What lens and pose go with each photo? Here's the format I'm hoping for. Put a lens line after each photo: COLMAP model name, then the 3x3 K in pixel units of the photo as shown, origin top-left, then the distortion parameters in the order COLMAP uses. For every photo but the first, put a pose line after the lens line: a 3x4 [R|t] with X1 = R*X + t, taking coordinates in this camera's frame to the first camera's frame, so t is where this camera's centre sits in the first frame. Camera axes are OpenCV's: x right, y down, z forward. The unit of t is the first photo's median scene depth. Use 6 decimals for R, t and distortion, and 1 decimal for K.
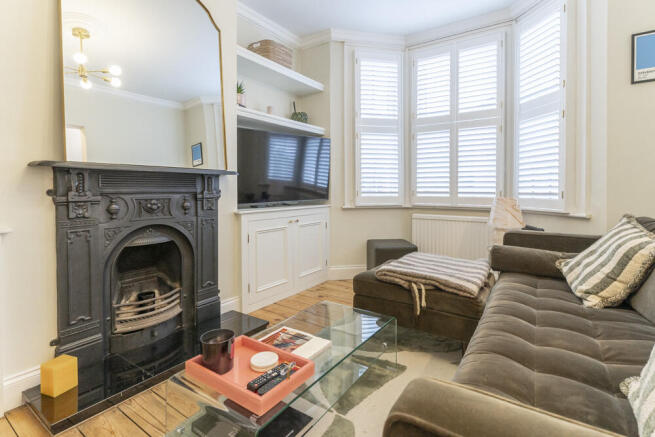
lens RADIAL K [[319.0, 0, 328.4], [0, 319.0, 194.6], [0, 0, 1]] dist [0.001059, -0.001258]
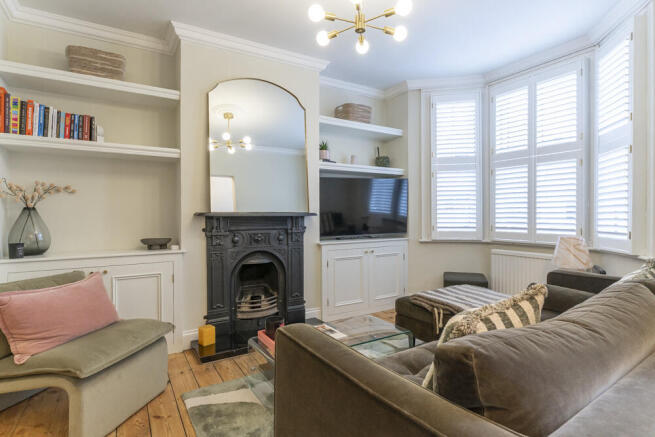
lens RADIAL K [[341.6, 0, 327.5], [0, 341.6, 218.5], [0, 0, 1]] dist [-0.001446, -0.000130]
pose [[0.910622, 0.000464, -0.413239, 0.317669], [-0.002385, 0.999989, -0.004134, -0.039816], [0.413233, 0.004750, 0.910613, -0.258839]]
